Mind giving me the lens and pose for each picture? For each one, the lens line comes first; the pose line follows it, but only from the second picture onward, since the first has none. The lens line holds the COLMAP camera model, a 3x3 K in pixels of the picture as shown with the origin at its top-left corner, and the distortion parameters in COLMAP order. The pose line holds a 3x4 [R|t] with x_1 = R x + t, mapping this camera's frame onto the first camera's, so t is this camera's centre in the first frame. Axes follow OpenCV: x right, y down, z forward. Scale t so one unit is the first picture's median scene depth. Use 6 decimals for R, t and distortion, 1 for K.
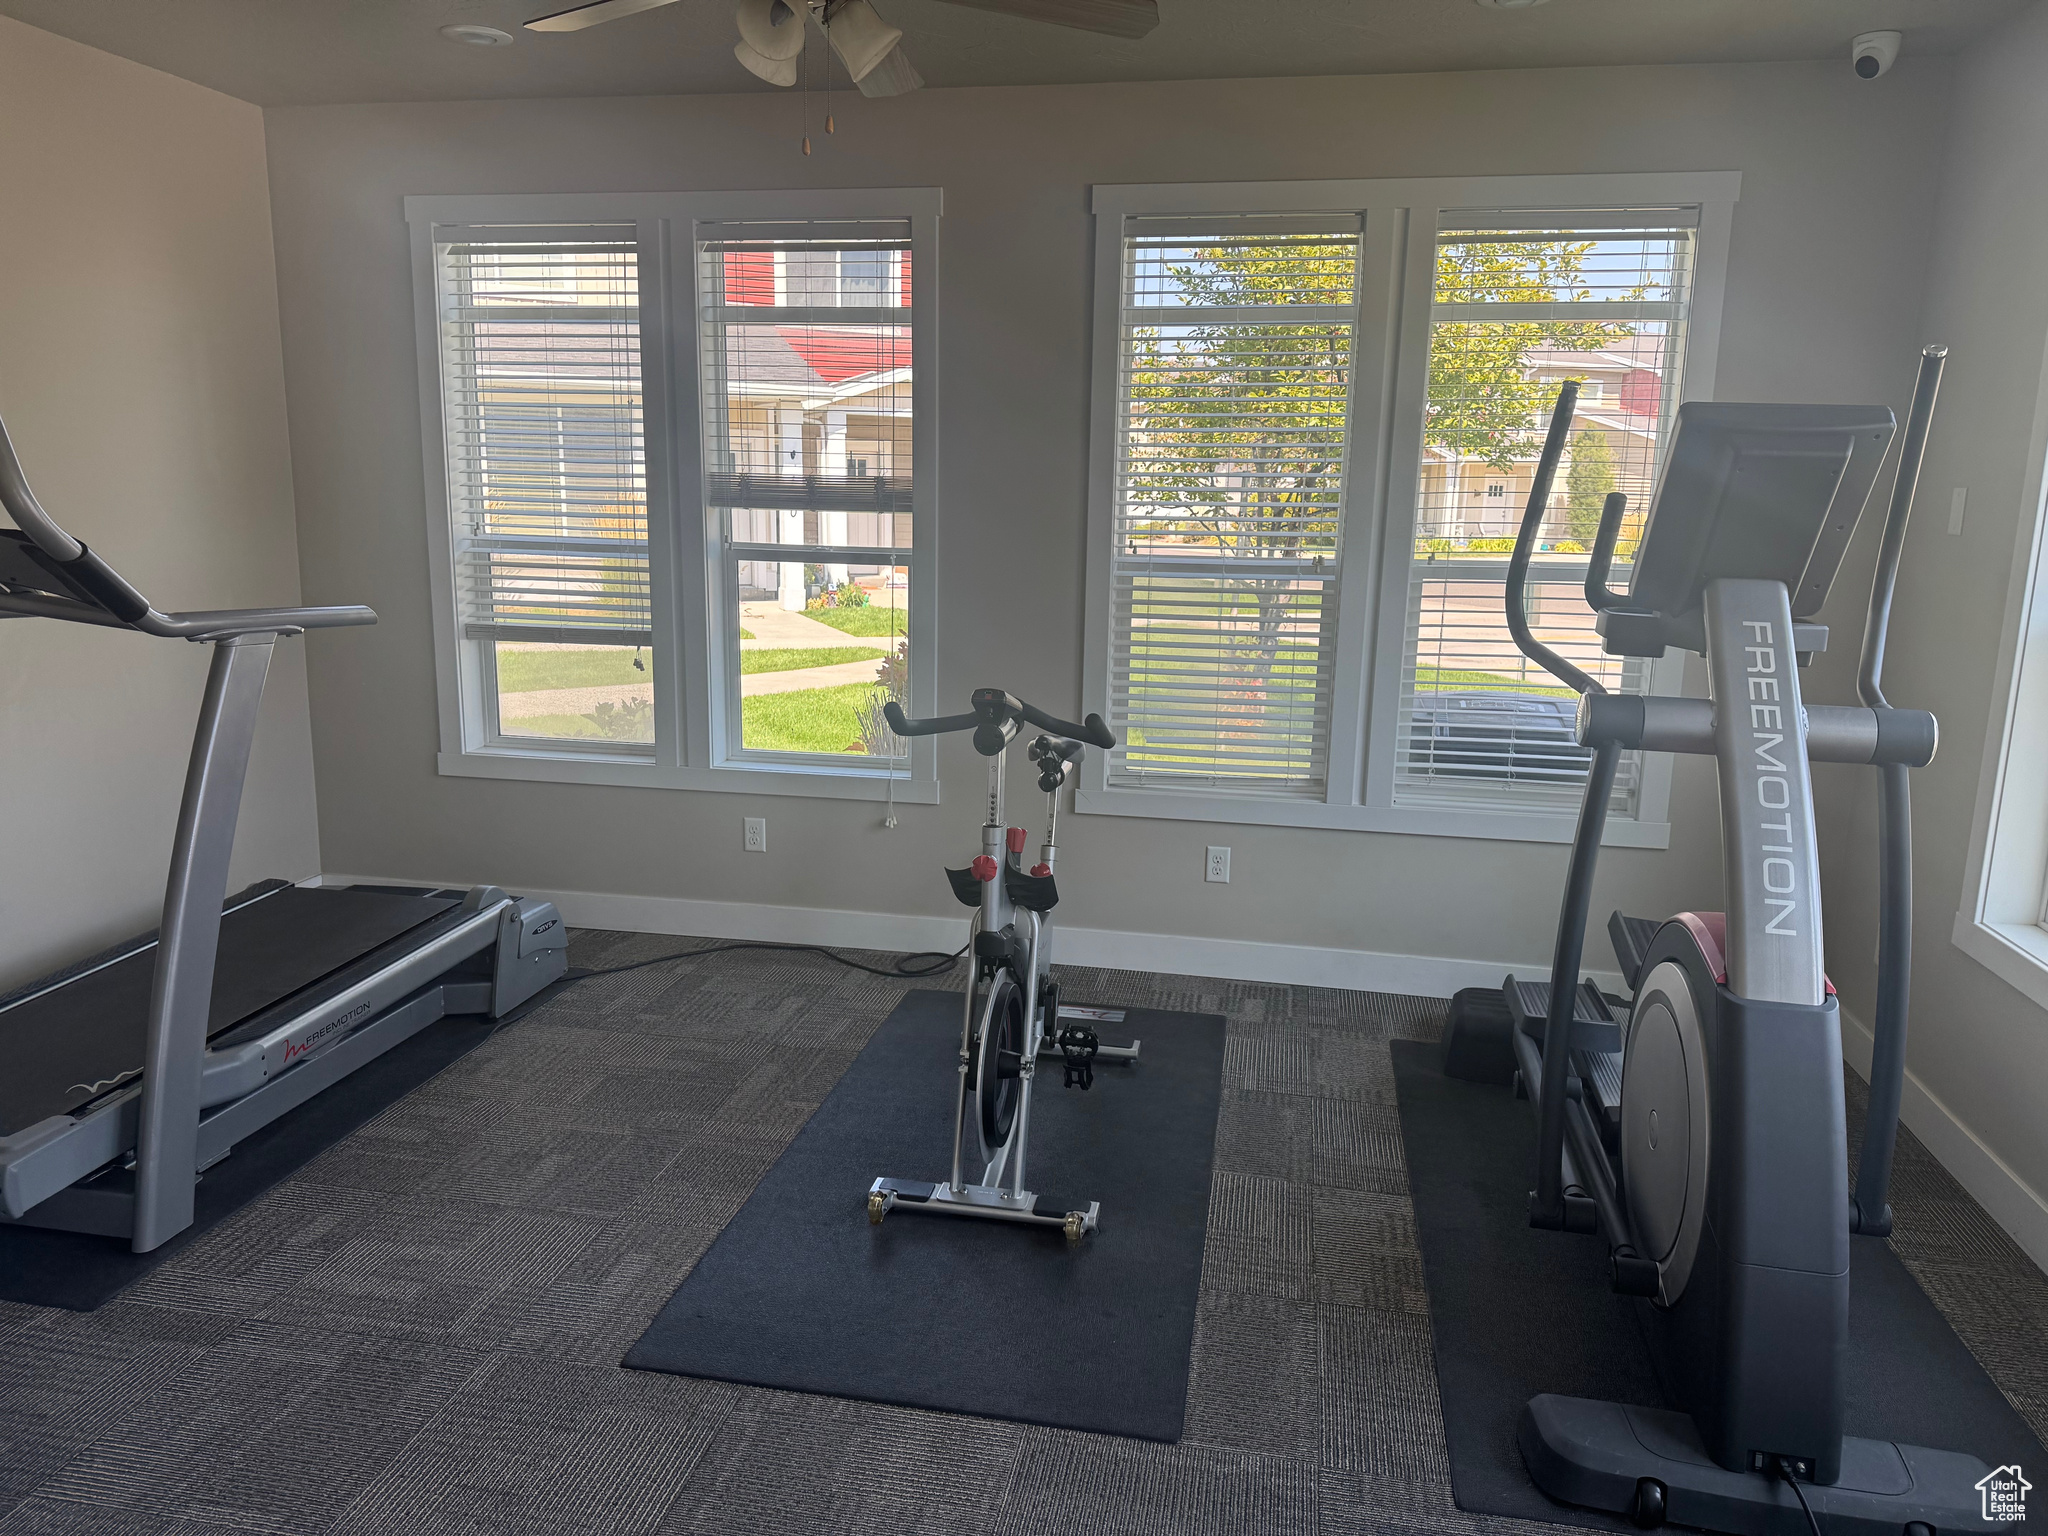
lens RADIAL K [[1440.5, 0, 1024.0], [0, 1440.5, 768.0], [0, 0, 1]] dist [-0.000893, -0.000118]
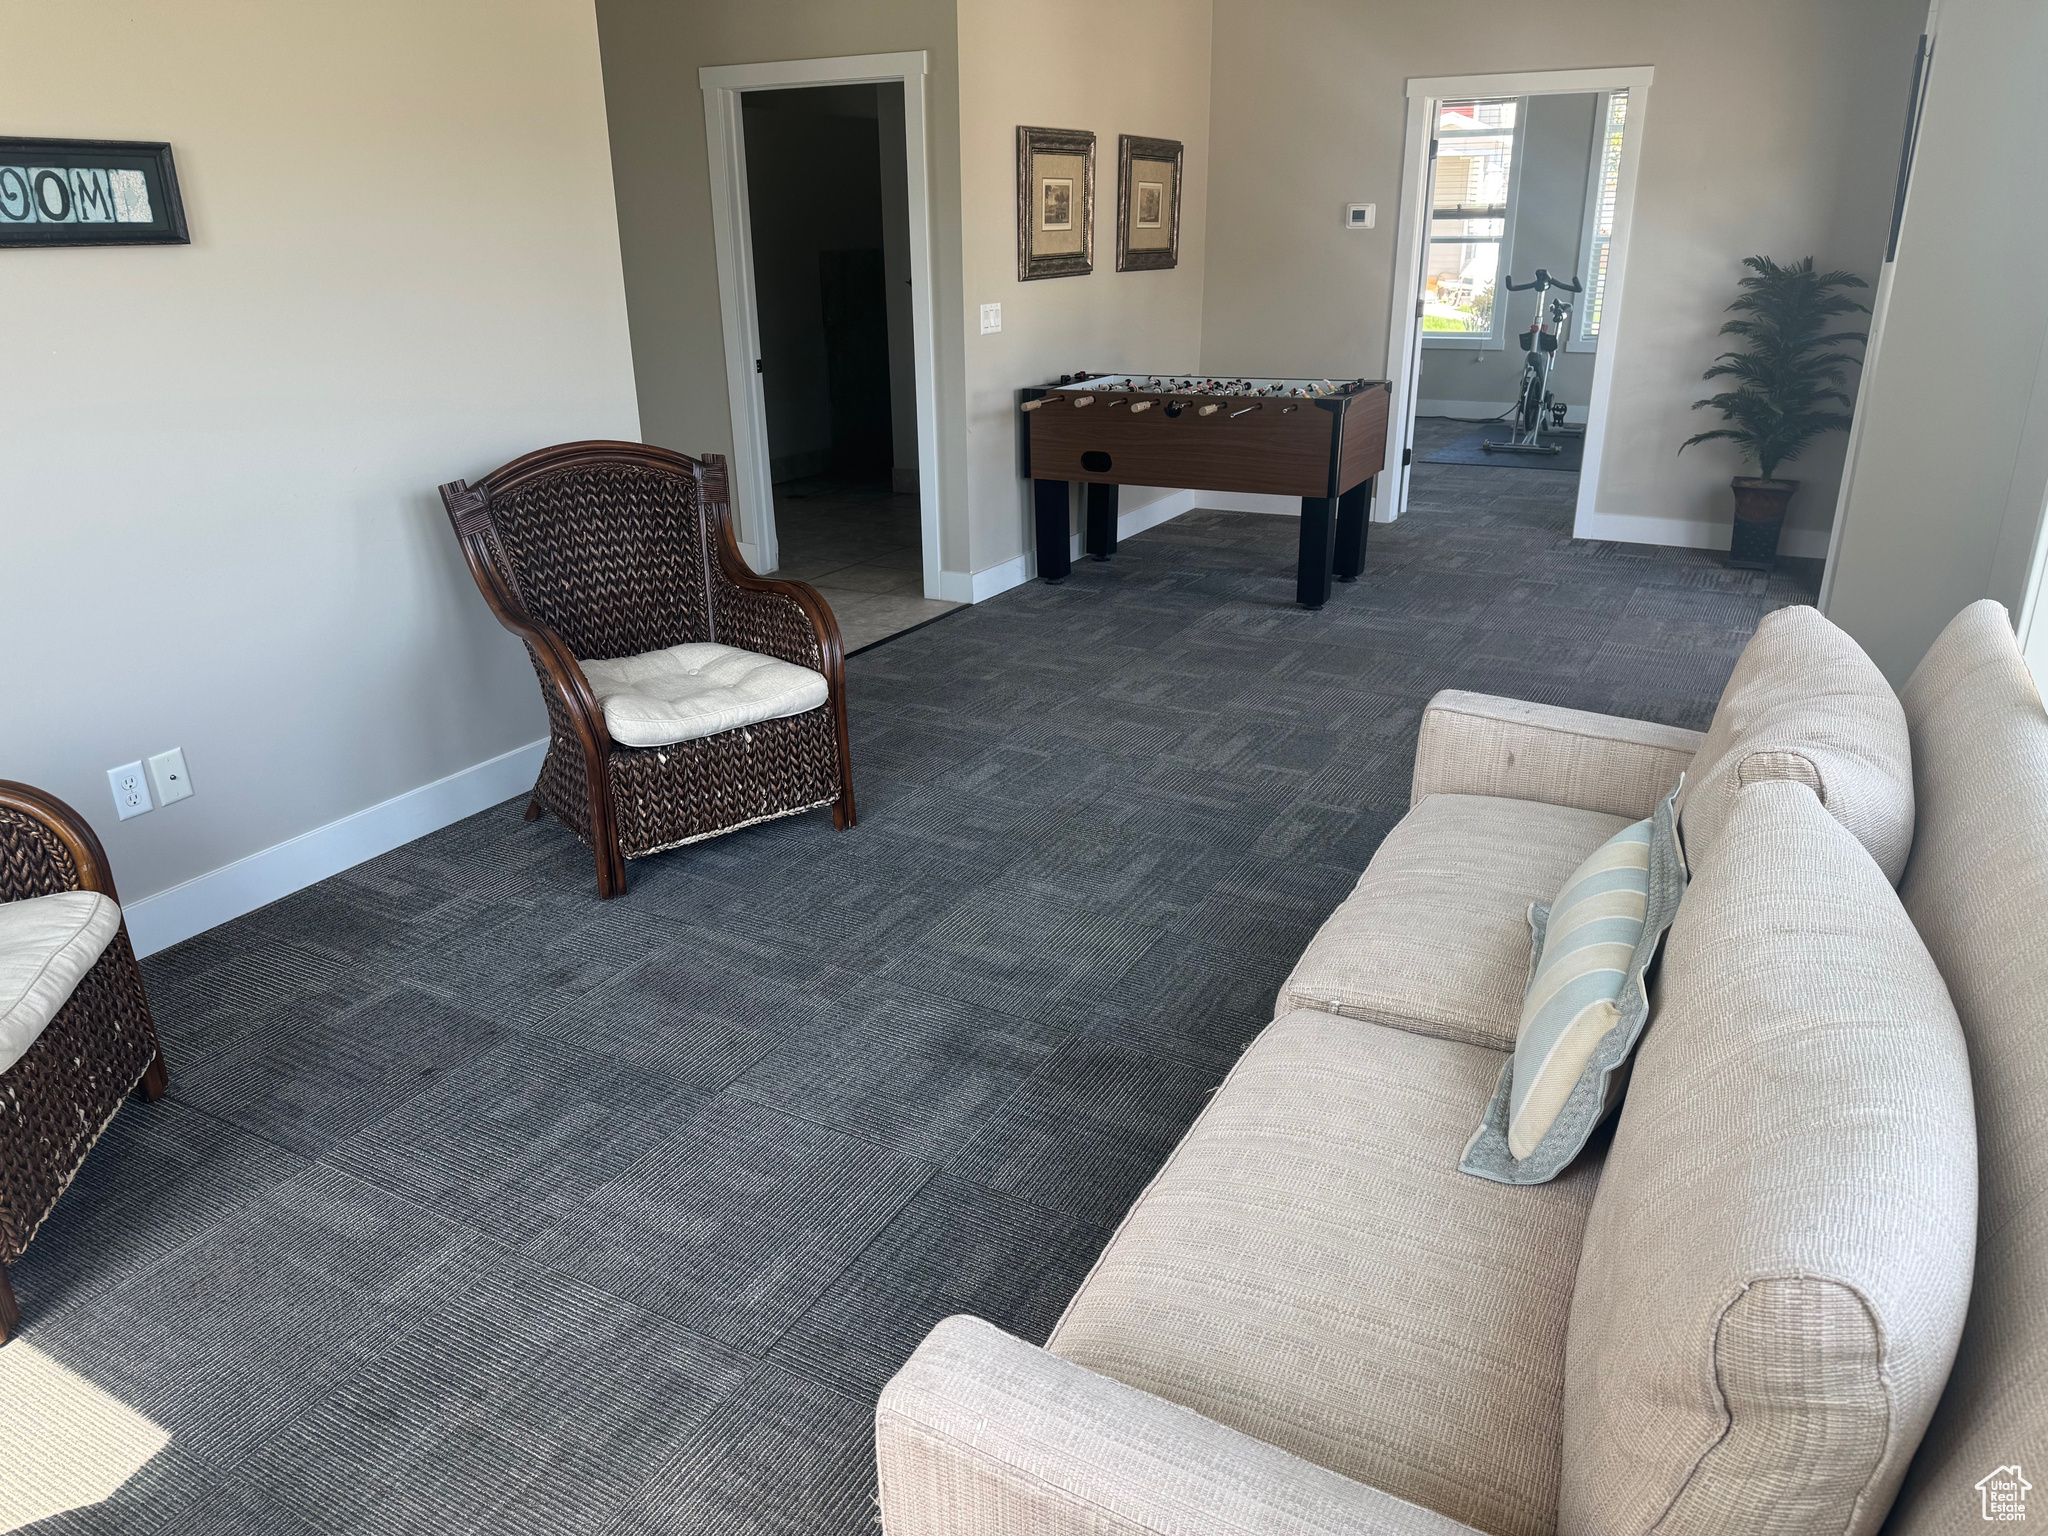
lens RADIAL K [[1426.7, 0, 1024.0], [0, 1426.7, 768.0], [0, 0, 1]] dist [0.002676, 0.000553]
pose [[0.948036, 0.087676, -0.305843, -0.033480], [-0.036422, 0.984869, 0.169433, 0.373372], [0.316070, -0.149489, 0.936885, -1.722171]]
